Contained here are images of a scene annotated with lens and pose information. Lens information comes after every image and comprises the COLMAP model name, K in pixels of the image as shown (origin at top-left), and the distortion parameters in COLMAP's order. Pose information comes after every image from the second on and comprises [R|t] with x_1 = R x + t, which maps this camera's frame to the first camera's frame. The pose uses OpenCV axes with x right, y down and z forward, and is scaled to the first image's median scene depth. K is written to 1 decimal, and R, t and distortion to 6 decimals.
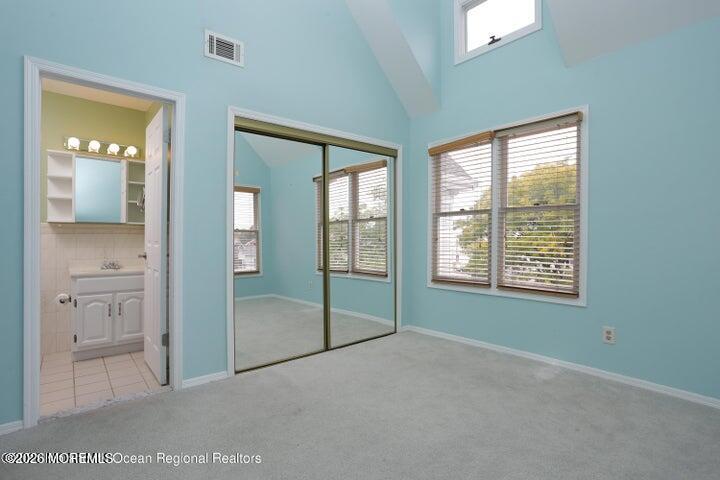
lens RADIAL K [[366.1, 0, 367.2], [0, 366.1, 244.5], [0, 0, 1]] dist [-0.034522, 0.007606]
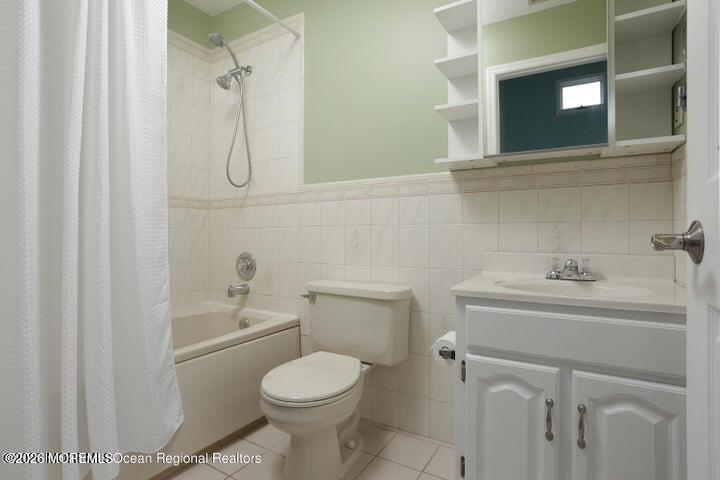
lens RADIAL K [[366.1, 0, 364.0], [0, 366.1, 237.8], [0, 0, 1]] dist [-0.034522, 0.007606]
pose [[0.316460, 0.000733, -0.948605, -0.357412], [-0.002619, 0.999997, -0.000101, 0.021350], [0.948602, 0.002516, 0.316461, 0.565705]]
